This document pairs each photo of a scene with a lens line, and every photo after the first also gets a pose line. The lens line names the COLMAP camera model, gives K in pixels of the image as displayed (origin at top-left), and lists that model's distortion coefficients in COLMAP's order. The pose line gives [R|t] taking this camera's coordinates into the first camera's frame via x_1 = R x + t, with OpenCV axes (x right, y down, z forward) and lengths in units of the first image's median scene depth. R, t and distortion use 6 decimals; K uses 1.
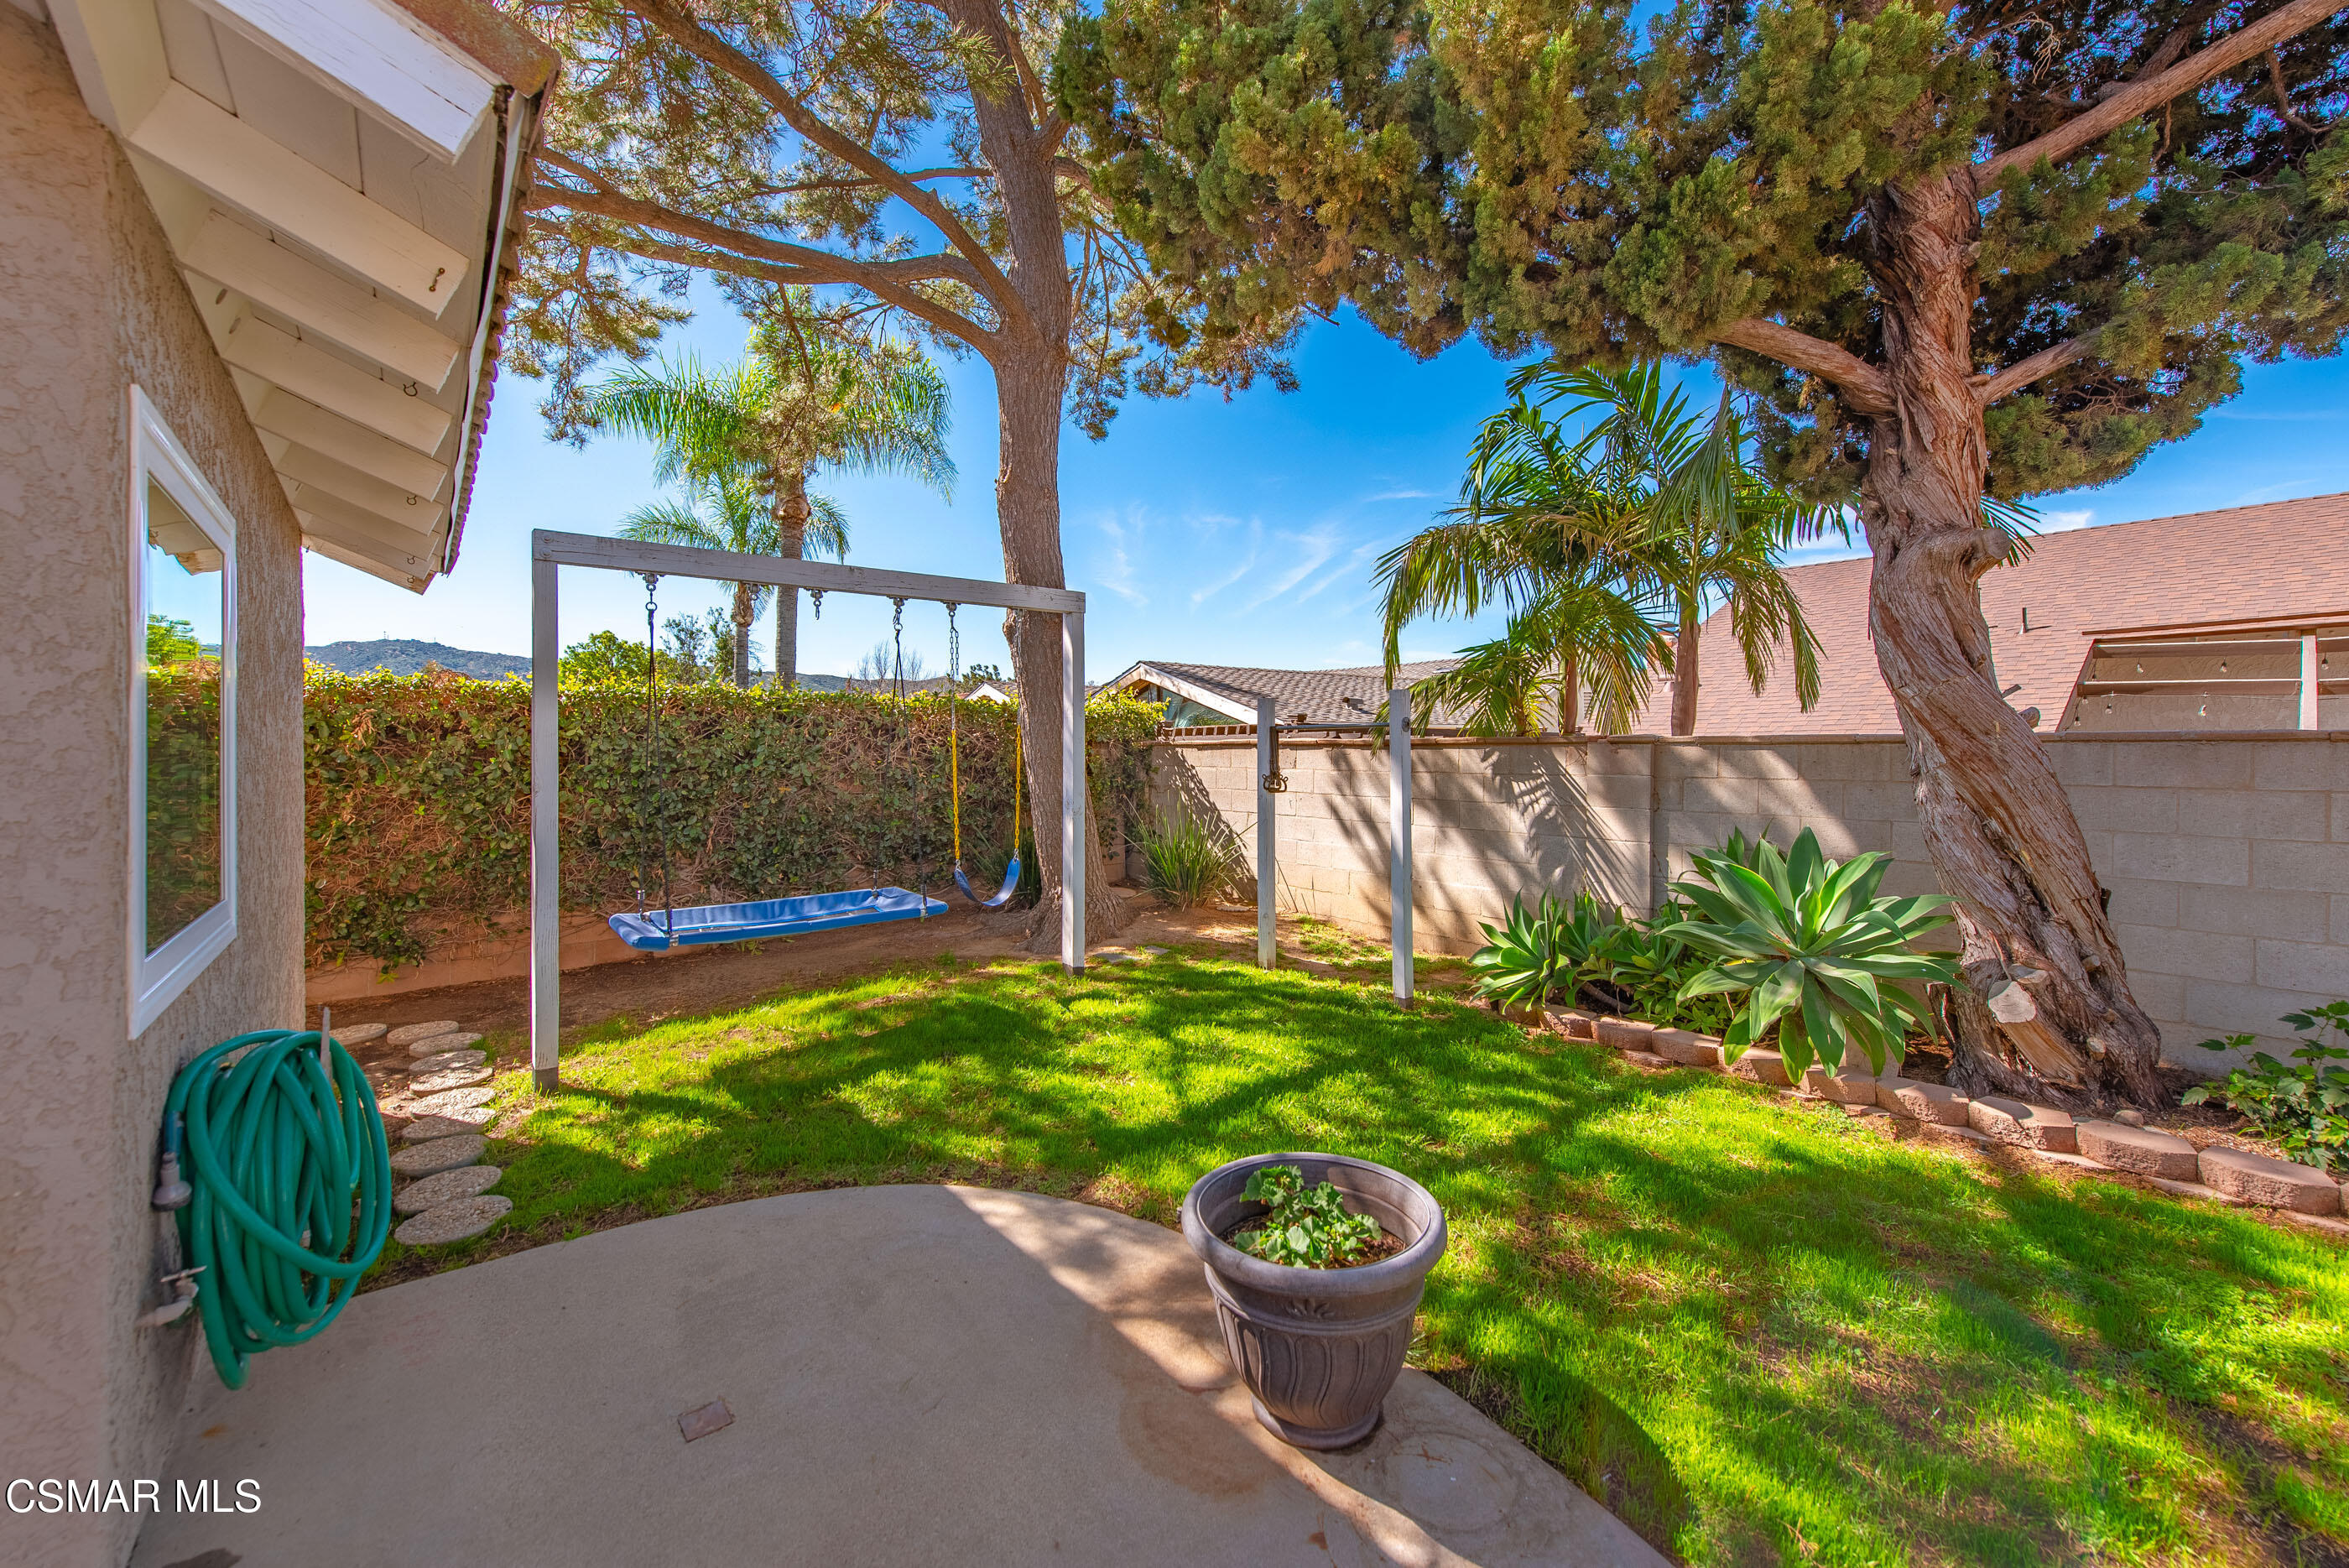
lens RADIAL K [[927.7, 0, 1184.4], [0, 927.7, 751.1], [0, 0, 1]] dist [0.012934, -0.003121]
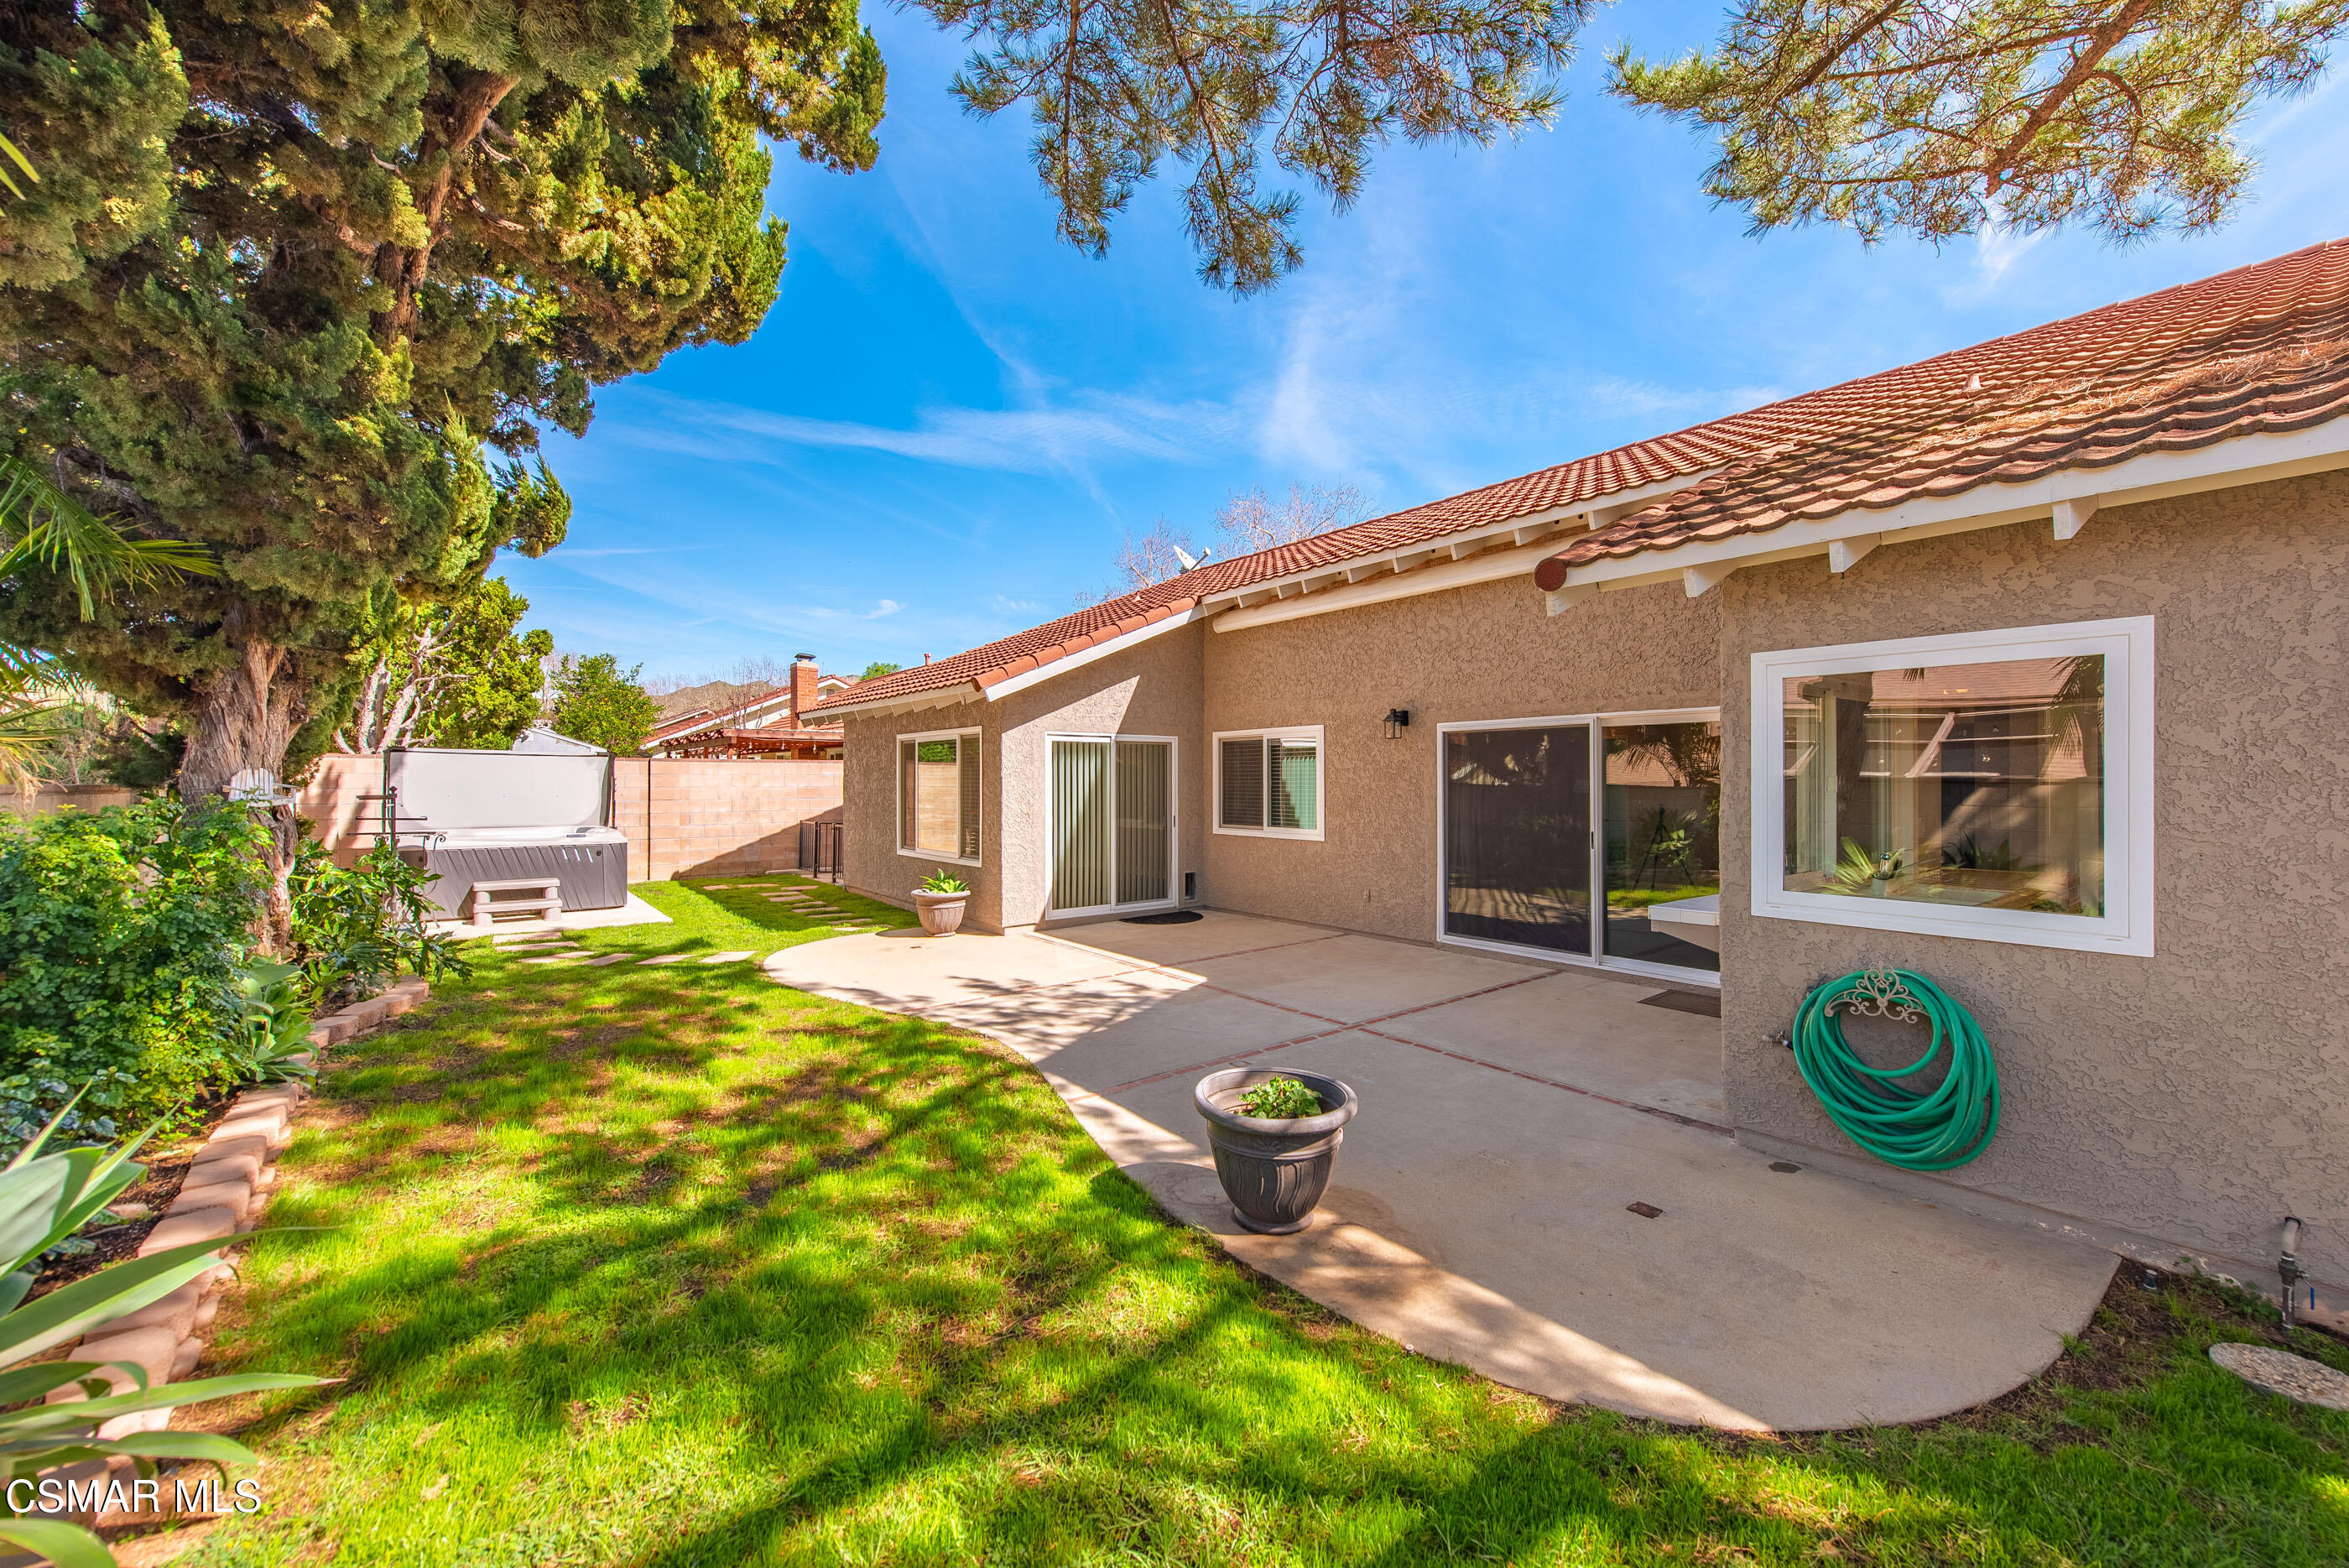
lens RADIAL K [[927.7, 0, 1184.4], [0, 927.7, 775.3], [0, 0, 1]] dist [0.012934, -0.003121]
pose [[-0.999720, 0.004115, 0.023295, 0.102585], [0.003938, 0.999963, -0.007614, -0.018641], [-0.023325, -0.007520, -0.999700, 1.041433]]
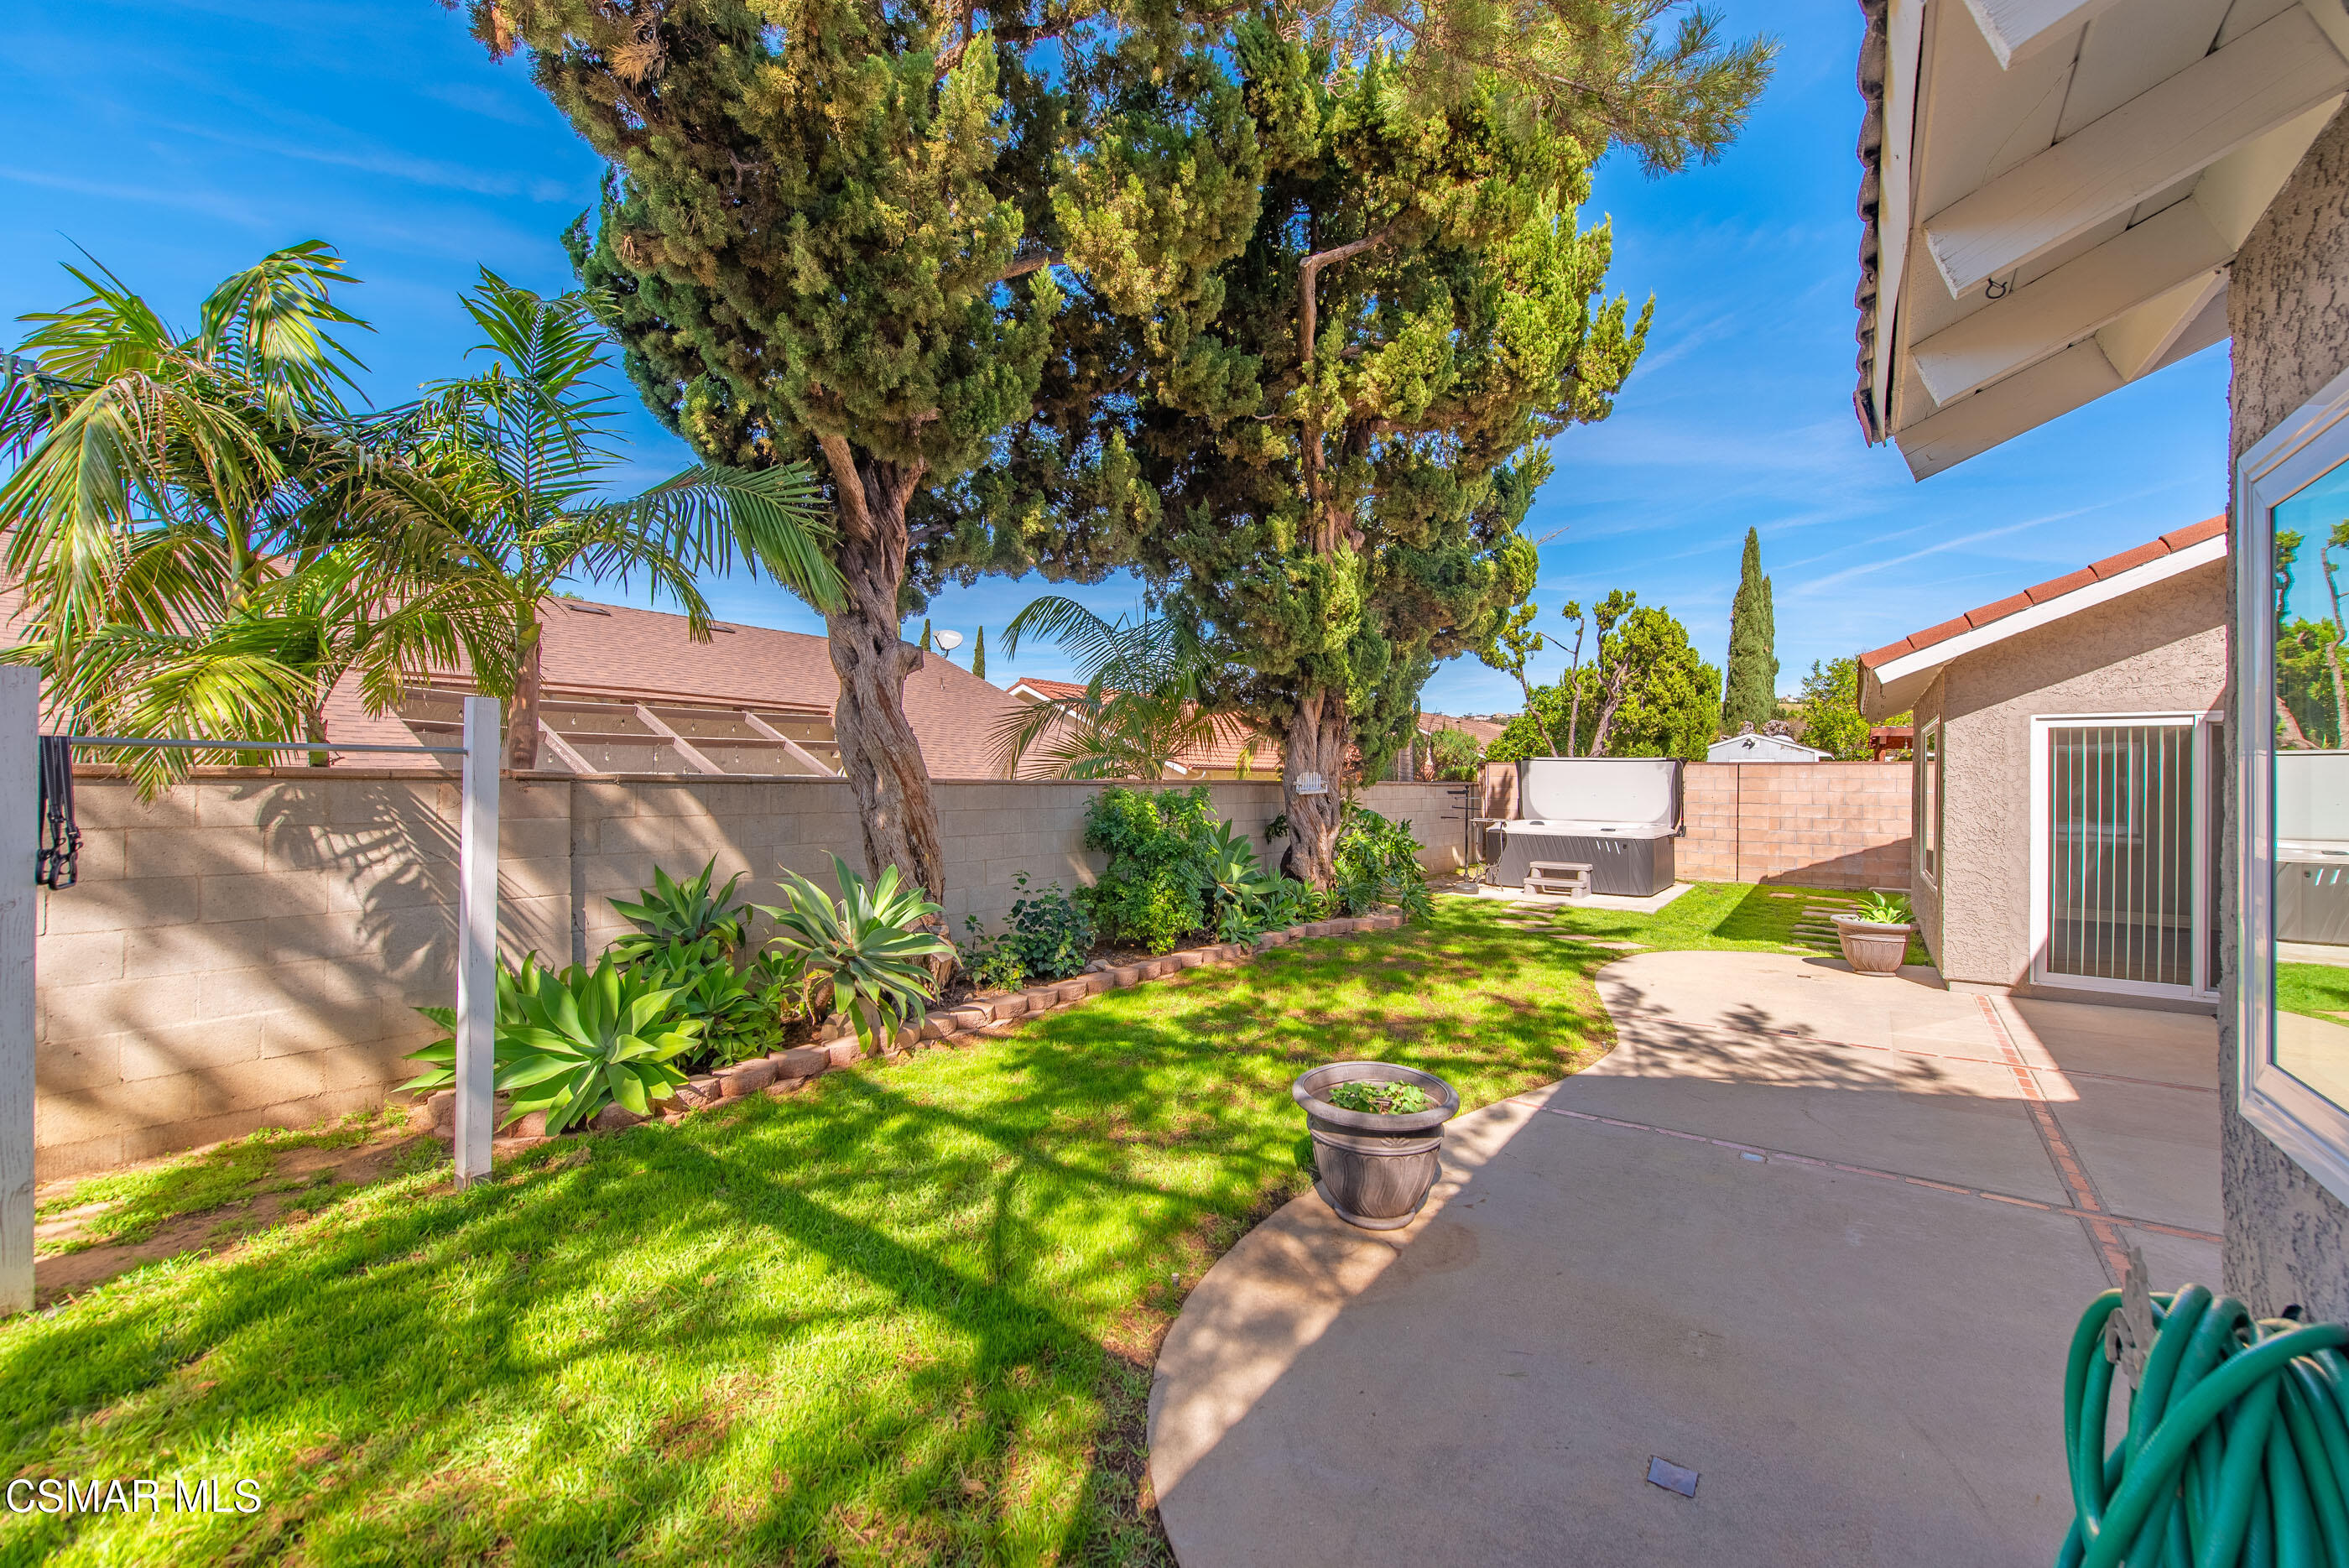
lens RADIAL K [[927.7, 0, 1185.5], [0, 927.7, 777.9], [0, 0, 1]] dist [0.012934, -0.003121]
pose [[-0.259985, 0.001514, 0.965611, -0.529768], [-0.011628, 0.999921, -0.004699, -0.015159], [-0.965543, -0.012449, -0.259947, 0.694560]]
